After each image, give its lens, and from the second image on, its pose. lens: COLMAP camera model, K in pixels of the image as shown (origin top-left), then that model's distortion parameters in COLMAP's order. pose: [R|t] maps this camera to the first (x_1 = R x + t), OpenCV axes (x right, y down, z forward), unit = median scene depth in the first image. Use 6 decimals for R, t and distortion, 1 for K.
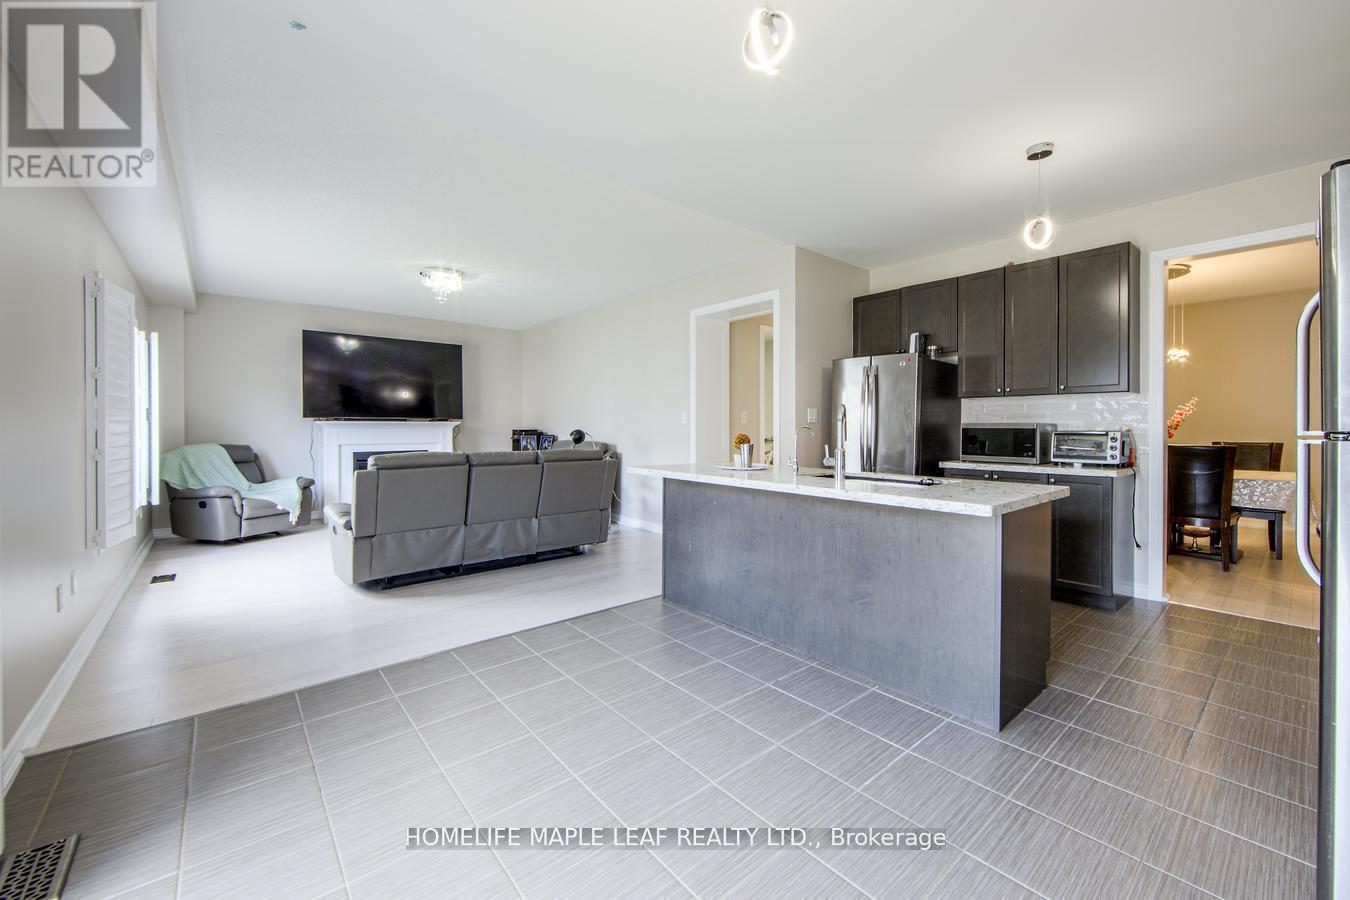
lens RADIAL K [[542.9, 0, 682.2], [0, 542.9, 443.4], [0, 0, 1]] dist [-0.000685, -0.000176]
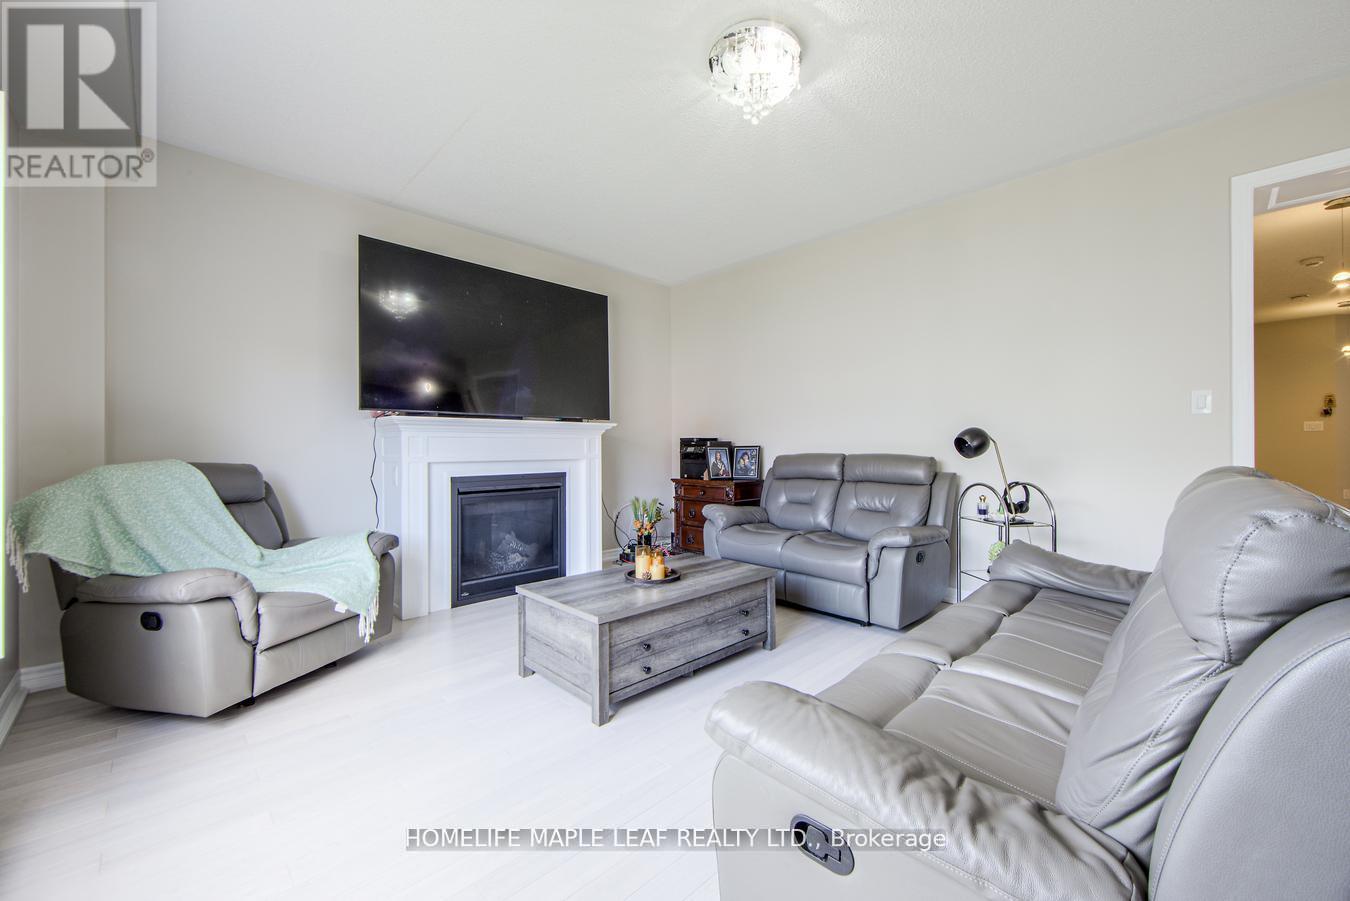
lens RADIAL K [[529.9, 0, 675.0], [0, 529.9, 450.5], [0, 0, 1]] dist [0.002012, 0.000128]
pose [[0.996942, -0.002682, 0.078099, -0.495919], [0.004428, 0.999744, -0.022200, 0.003131], [-0.078019, 0.022477, 0.996698, 0.541786]]
